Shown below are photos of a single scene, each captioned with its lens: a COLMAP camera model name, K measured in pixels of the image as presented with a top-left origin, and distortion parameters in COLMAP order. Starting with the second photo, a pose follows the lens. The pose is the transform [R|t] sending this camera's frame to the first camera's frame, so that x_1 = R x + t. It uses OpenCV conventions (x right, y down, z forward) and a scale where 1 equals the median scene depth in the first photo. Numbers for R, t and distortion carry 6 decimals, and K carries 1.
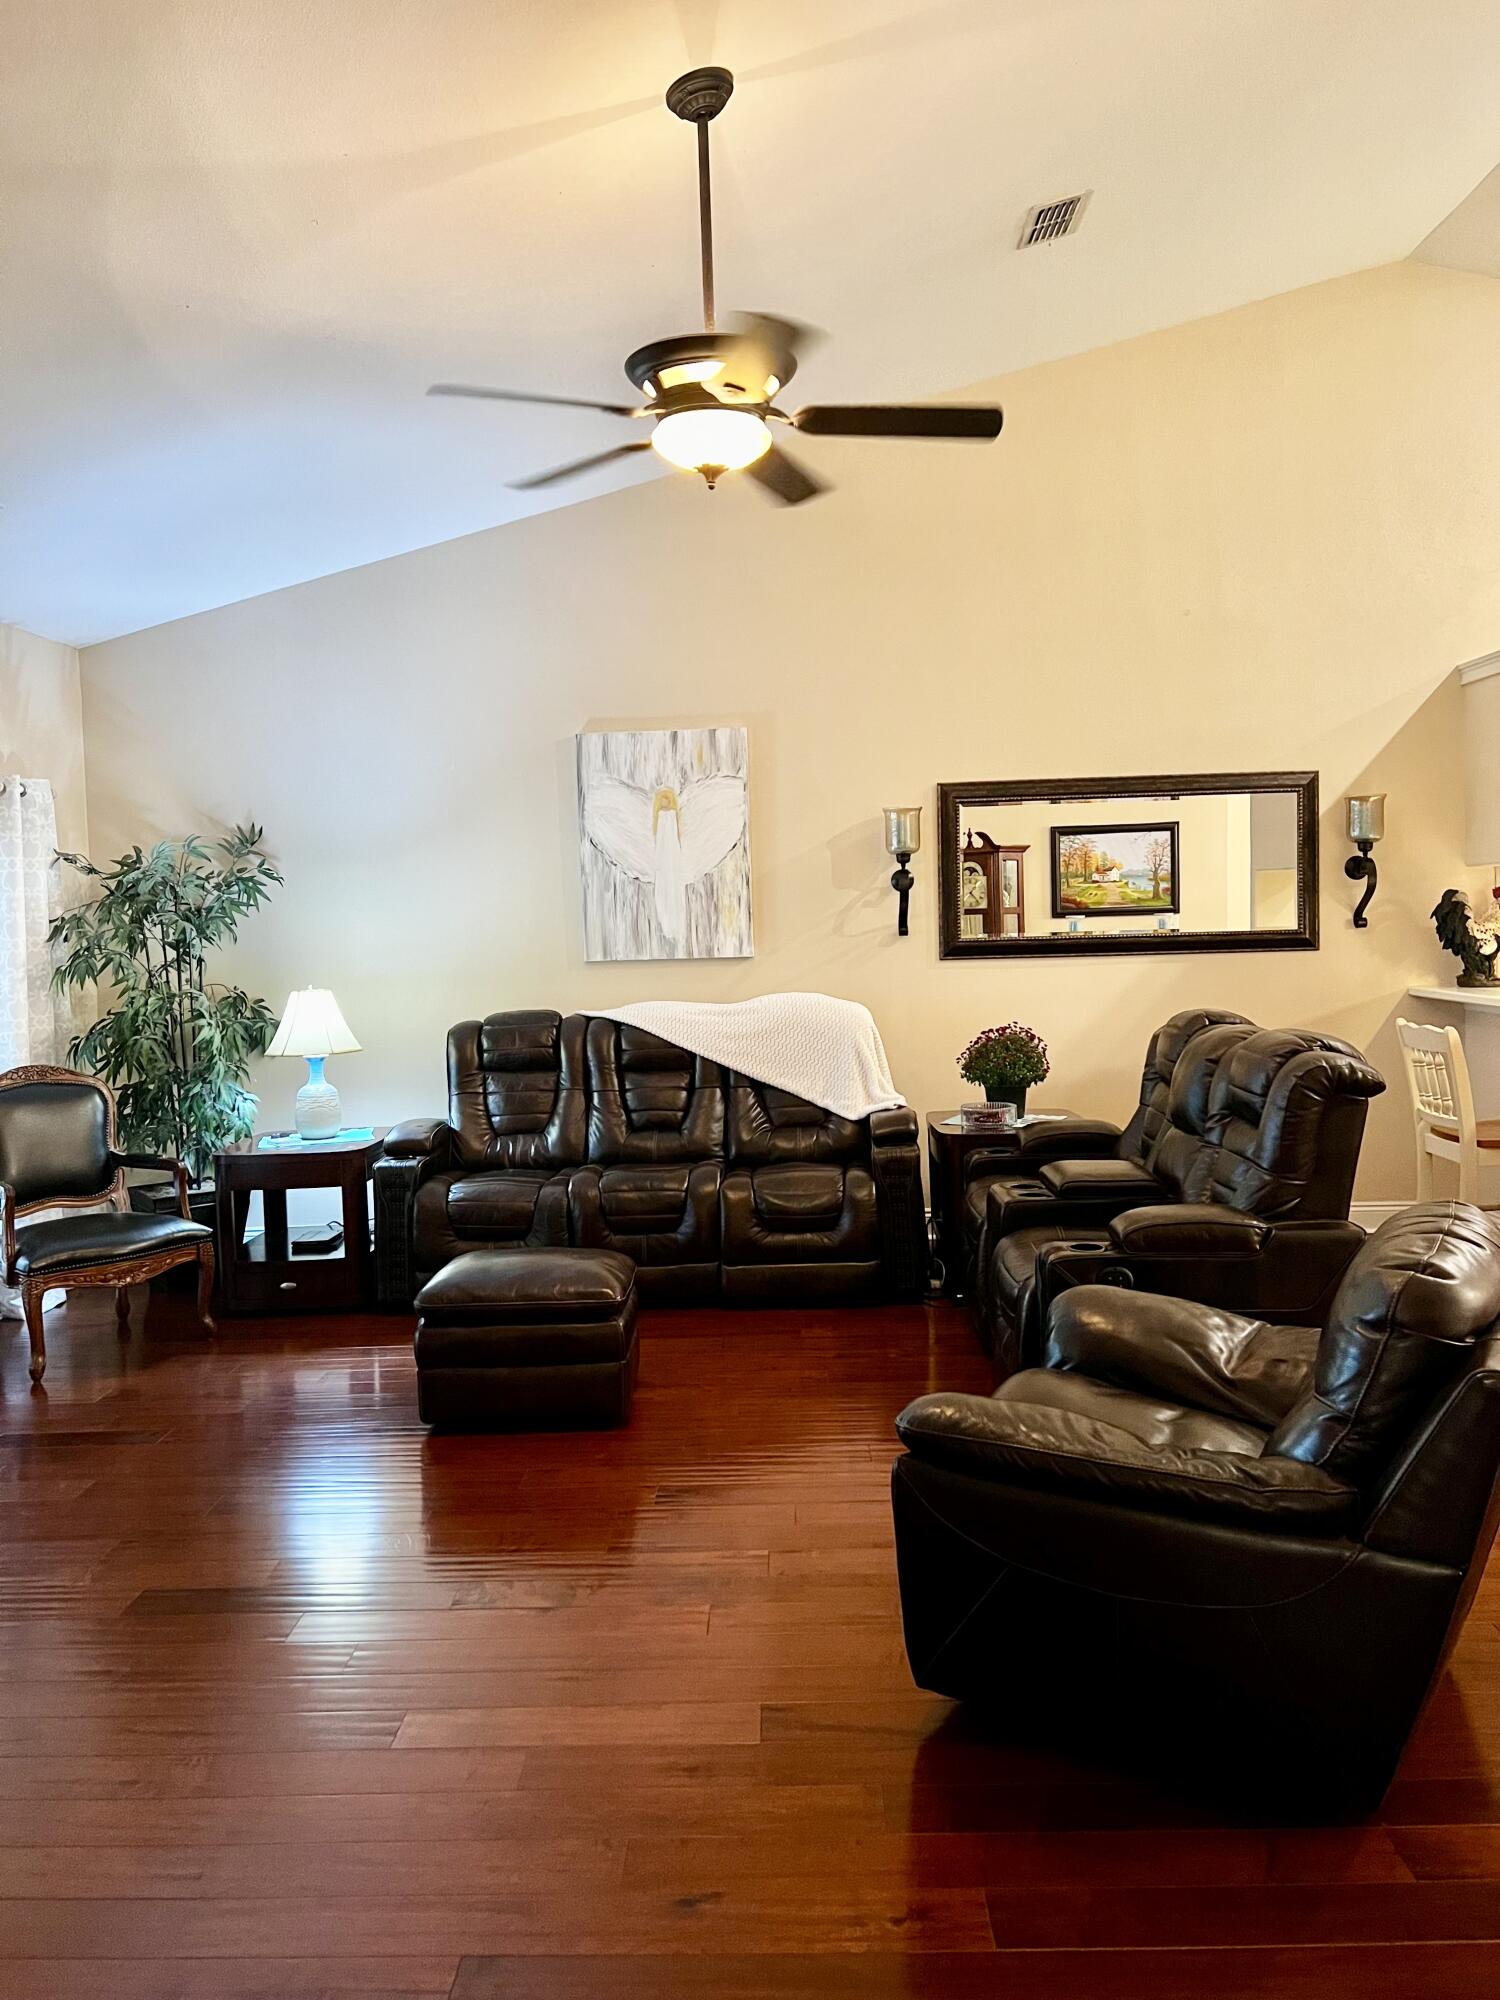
lens RADIAL K [[1508.4, 0, 739.7], [0, 1508.4, 999.2], [0, 0, 1]] dist [0.117473, -0.209059]
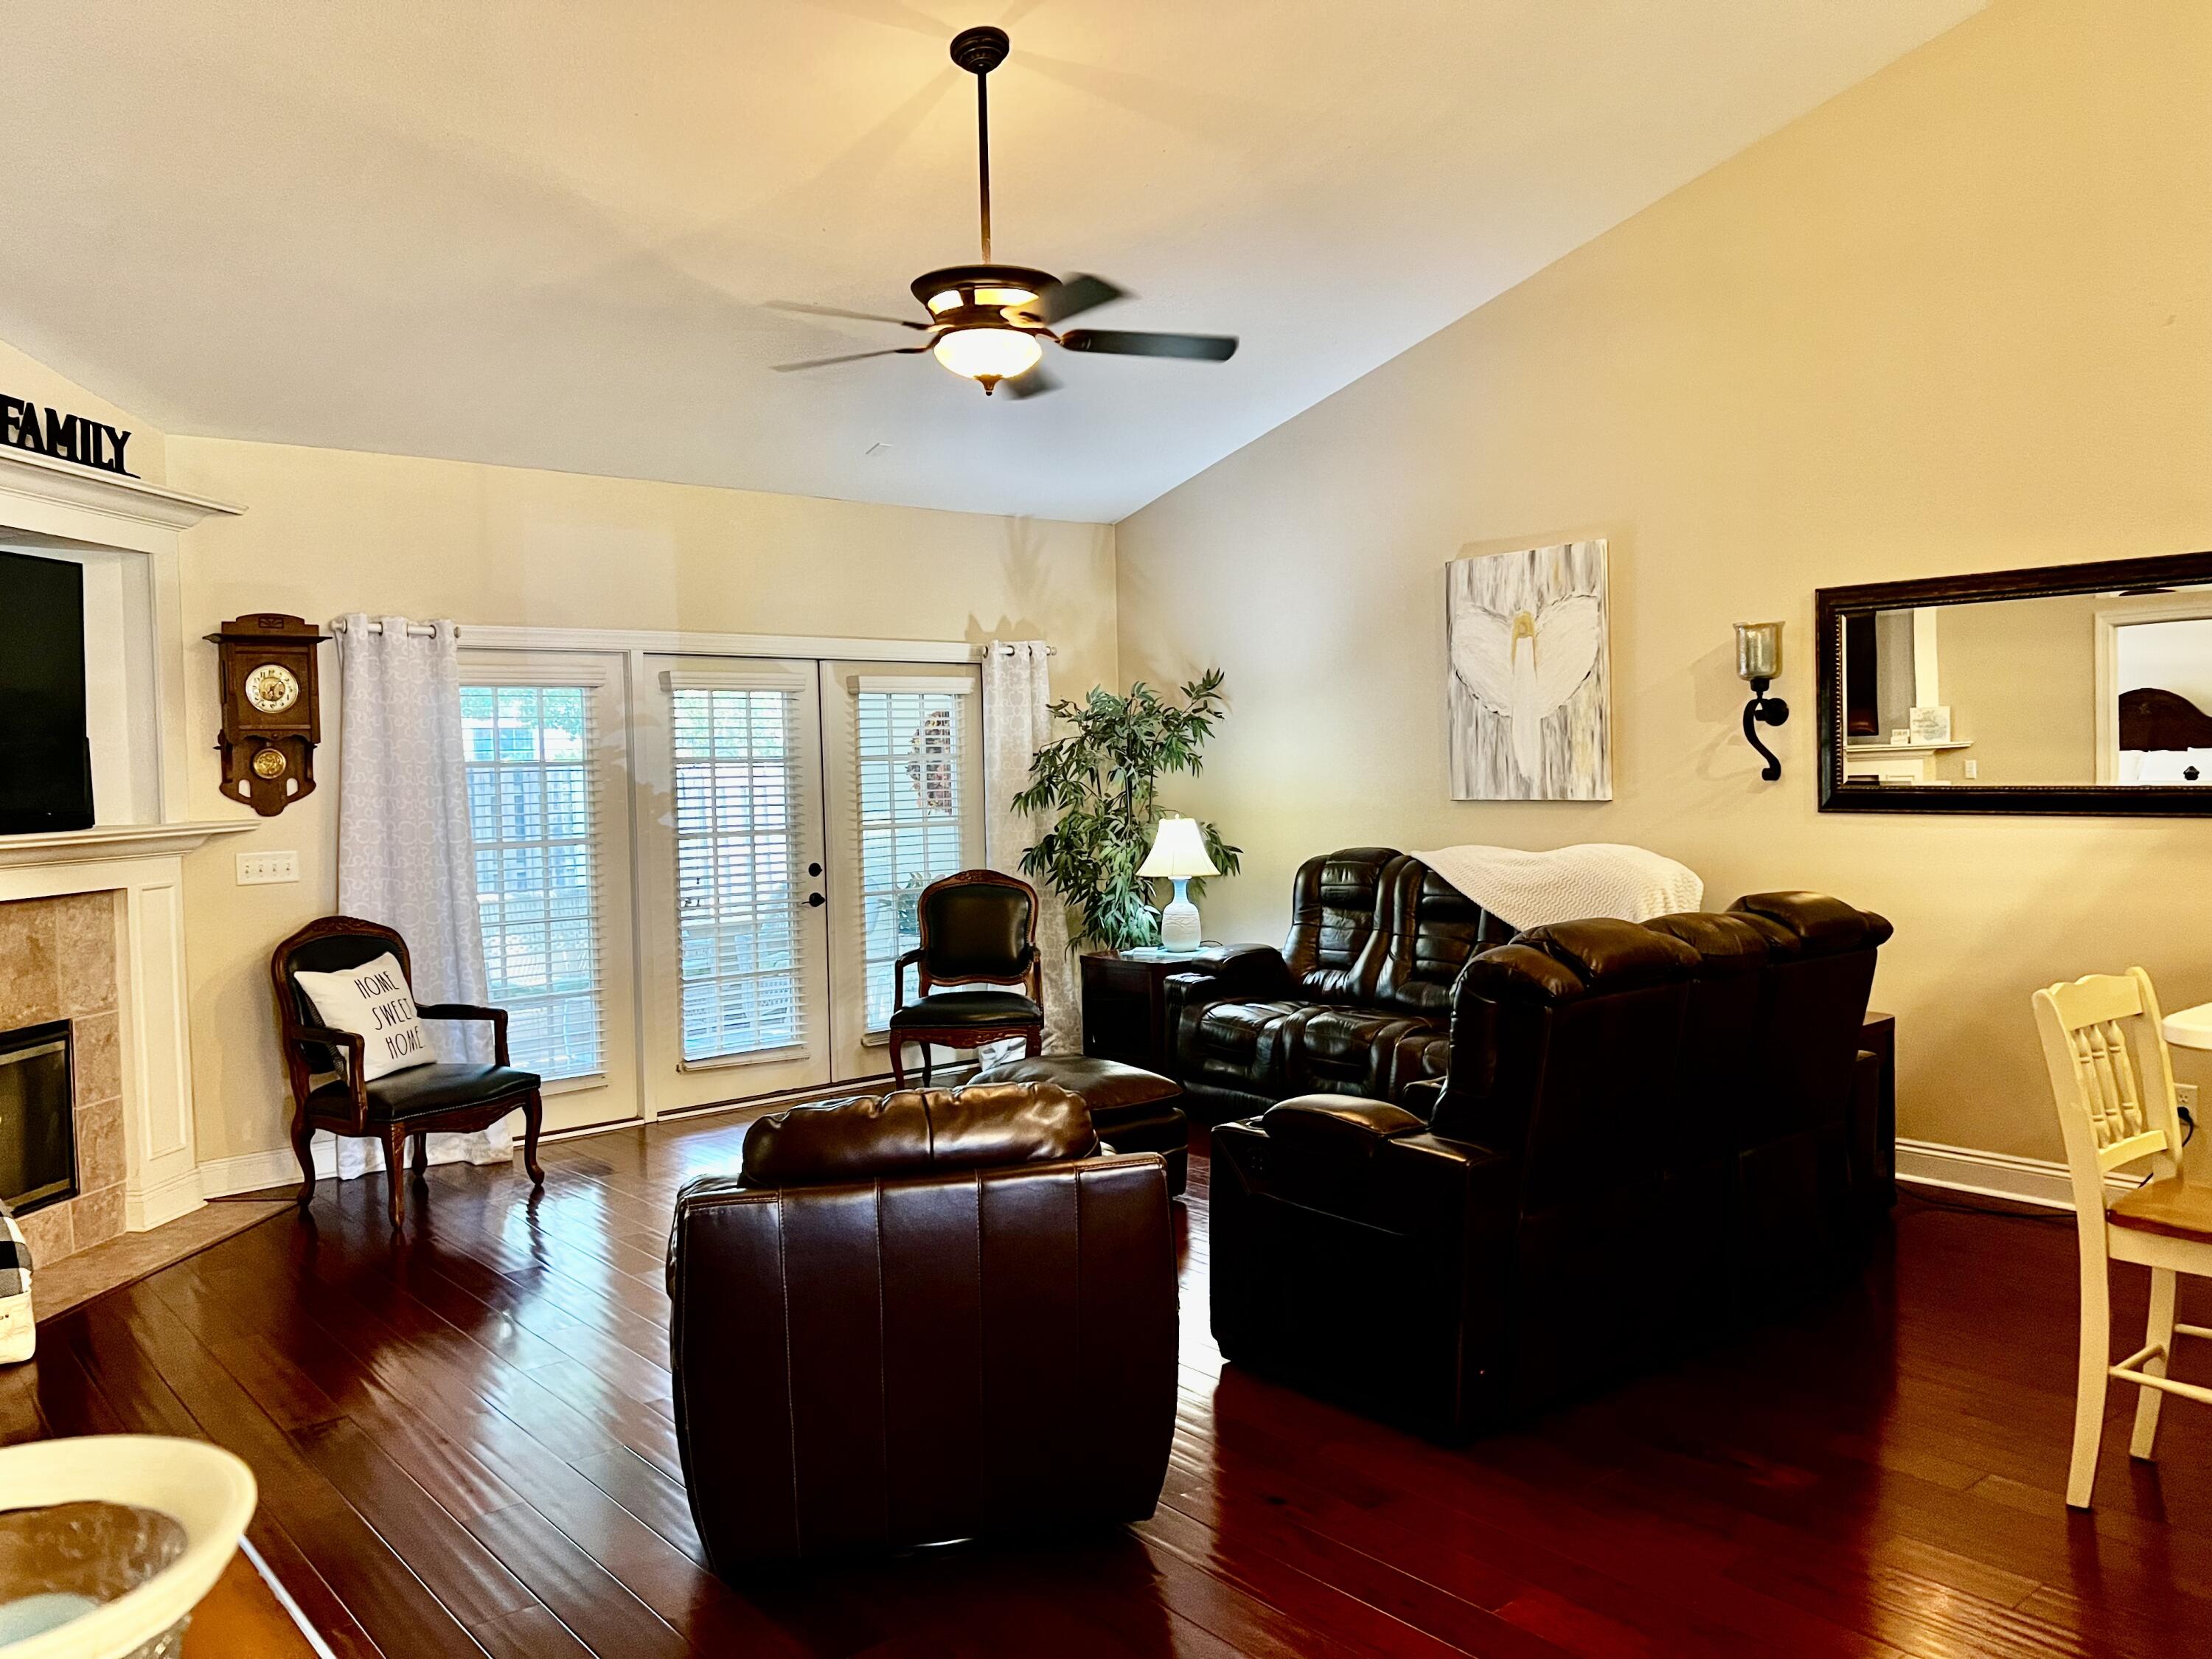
lens RADIAL K [[1666.5, 0, 1081.9], [0, 1666.5, 824.3], [0, 0, 1]] dist [0.090479, -0.089735]
pose [[0.651236, 0.042628, -0.757677, 0.577951], [-0.036251, 0.999029, 0.025049, -0.029035], [0.758009, 0.011154, 0.652148, 0.143061]]
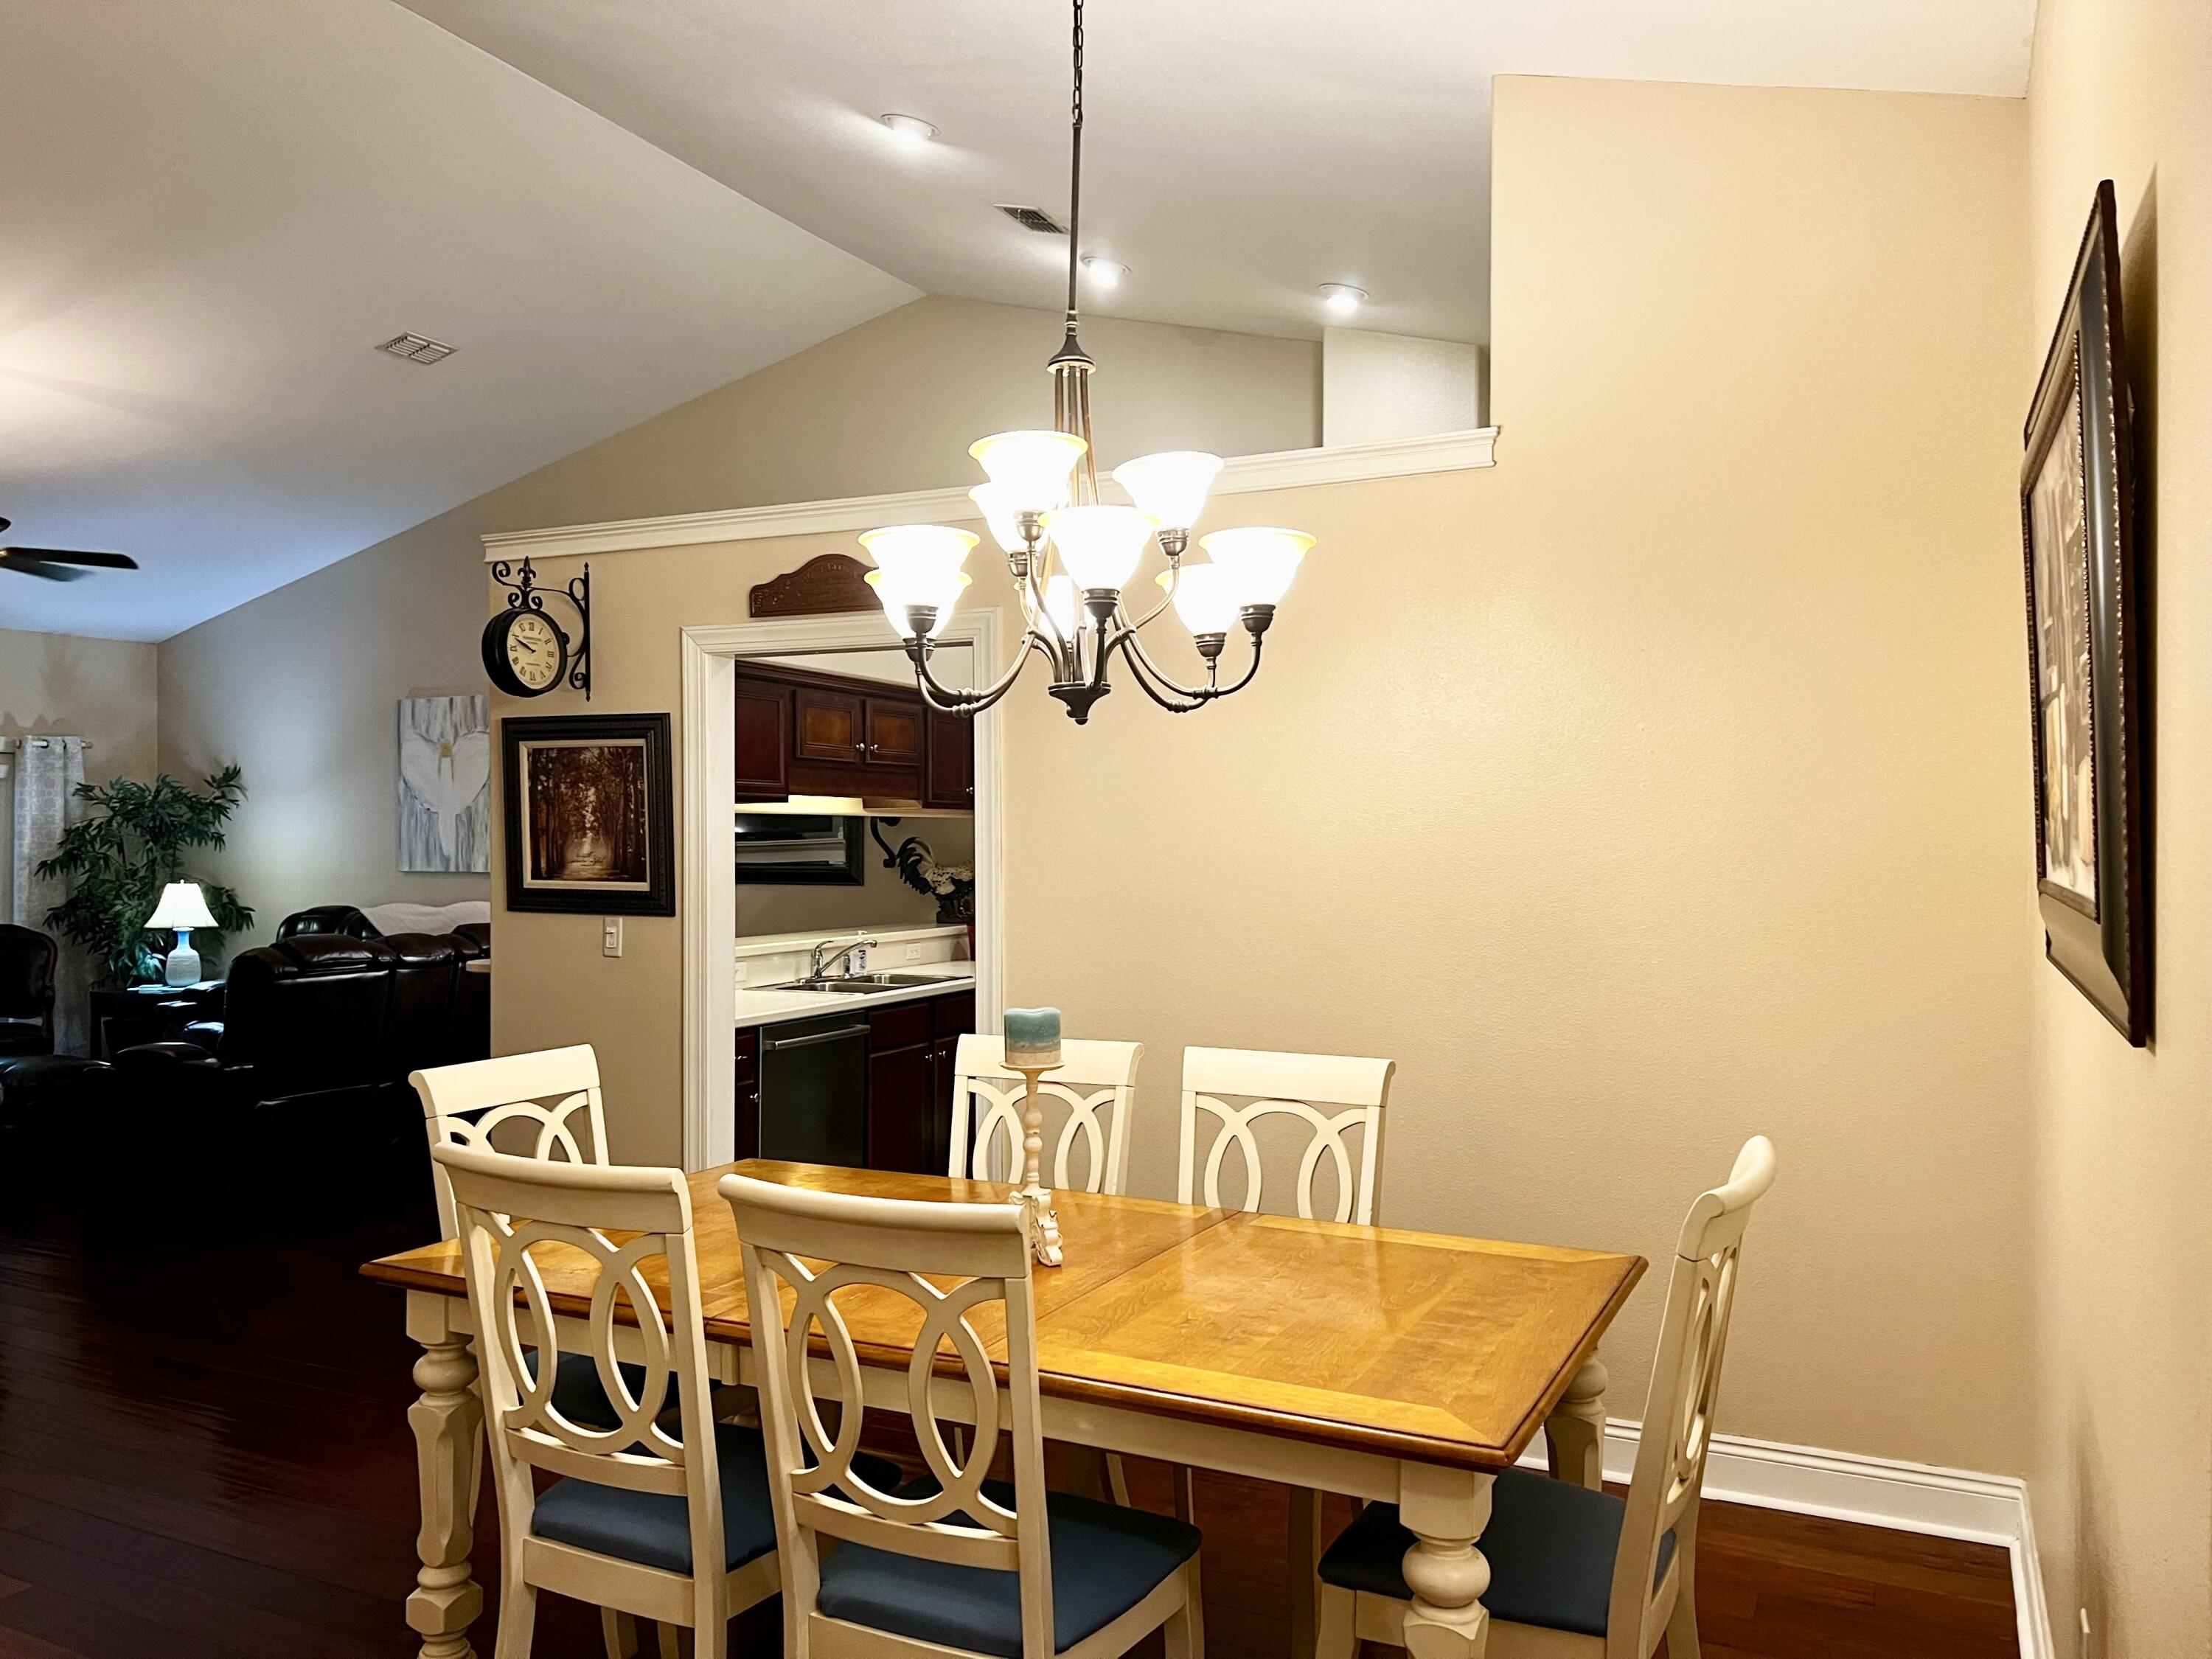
lens RADIAL K [[1673.8, 0, 1101.7], [0, 1673.8, 843.3], [0, 0, 1]] dist [0.058433, -0.071227]
pose [[0.909187, 0.031314, -0.415209, 1.125883], [-0.048937, 0.998293, -0.031868, -0.033949], [0.413503, 0.049293, 0.909168, -0.090740]]
